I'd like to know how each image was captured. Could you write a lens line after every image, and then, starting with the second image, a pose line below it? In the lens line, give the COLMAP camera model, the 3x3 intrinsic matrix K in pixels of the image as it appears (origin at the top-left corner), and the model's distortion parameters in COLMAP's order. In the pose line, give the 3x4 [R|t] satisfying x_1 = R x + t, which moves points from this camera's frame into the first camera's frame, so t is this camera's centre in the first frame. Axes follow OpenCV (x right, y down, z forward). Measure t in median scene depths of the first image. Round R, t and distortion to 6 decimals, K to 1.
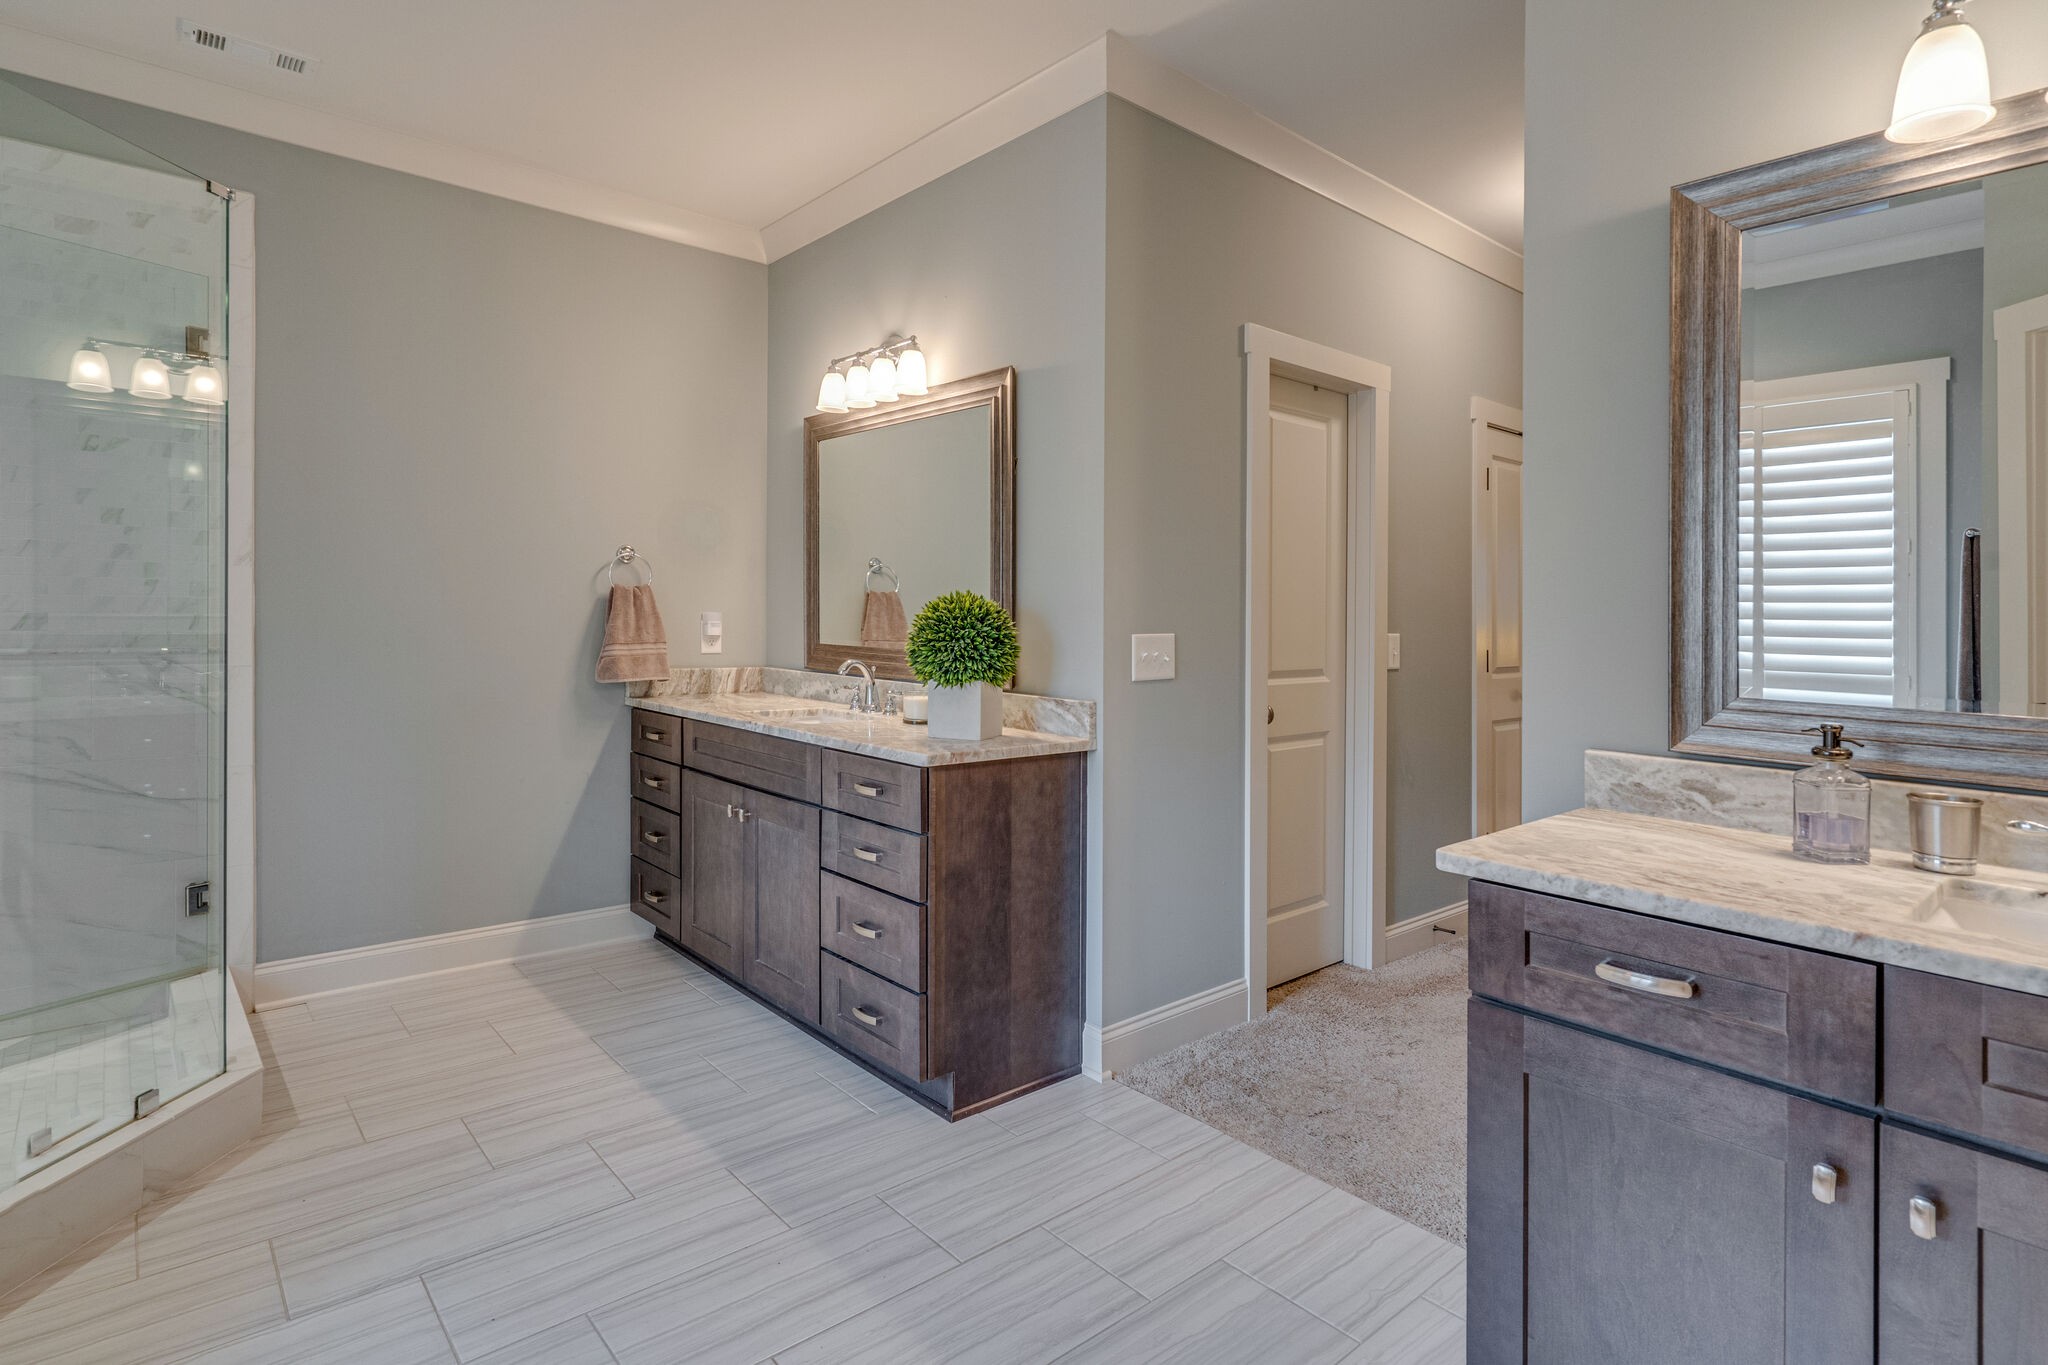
lens RADIAL K [[1047.9, 0, 1015.6], [0, 1047.9, 615.4], [0, 0, 1]] dist [0.001439, 0.000642]
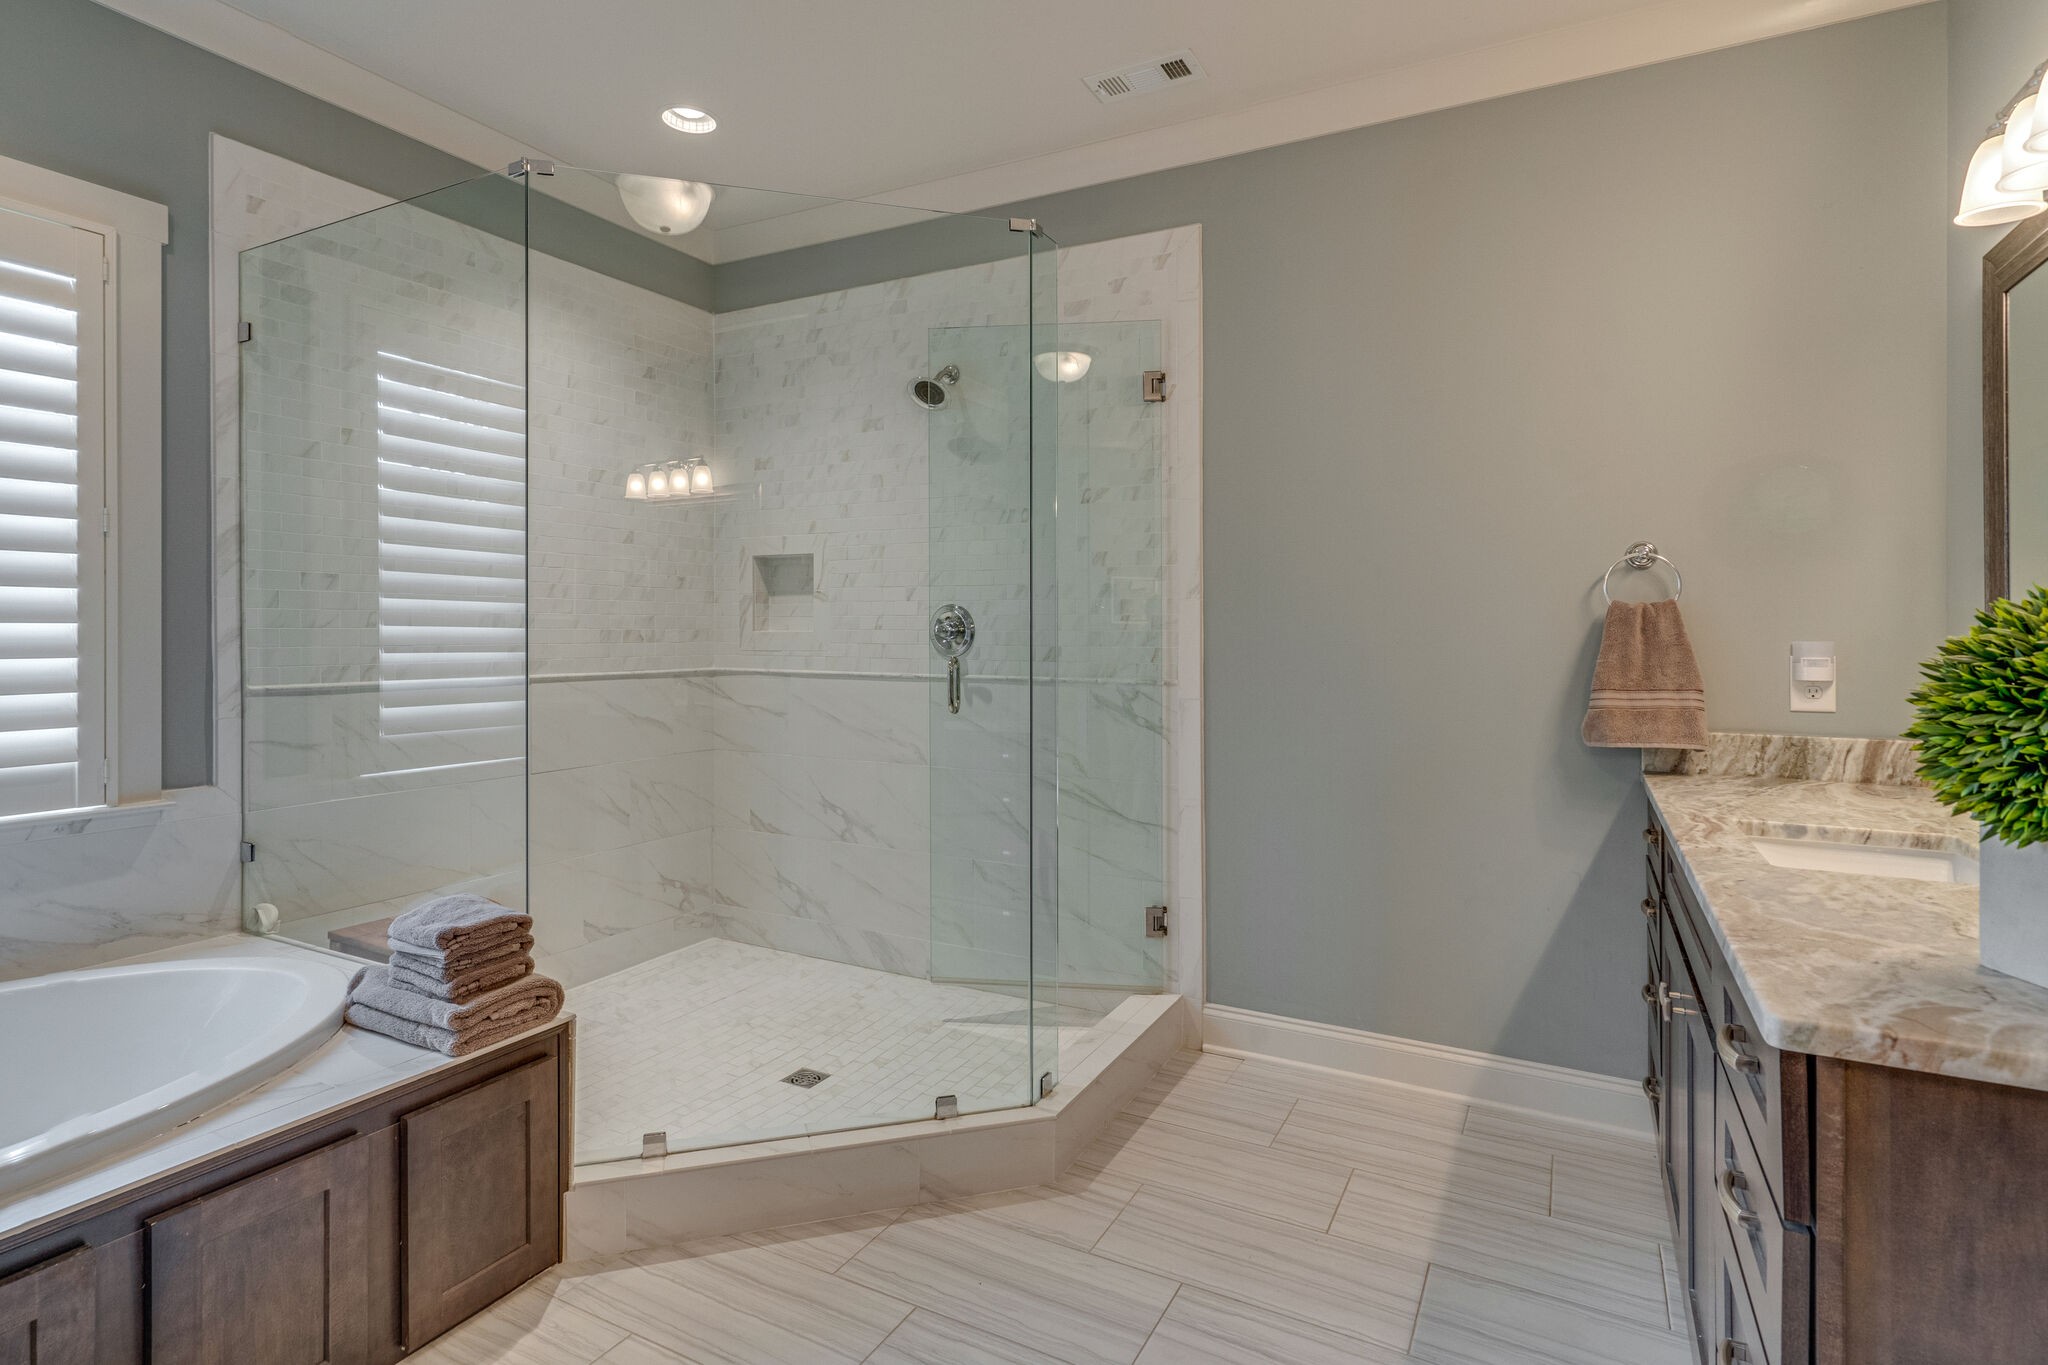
lens RADIAL K [[1047.9, 0, 1007.9], [0, 1047.9, 647.0], [0, 0, 1]] dist [0.001439, 0.000642]
pose [[0.356278, -0.004012, -0.934371, 0.119779], [0.001059, 0.999992, -0.003890, 0.001949], [0.934379, 0.000396, 0.356280, 0.434821]]
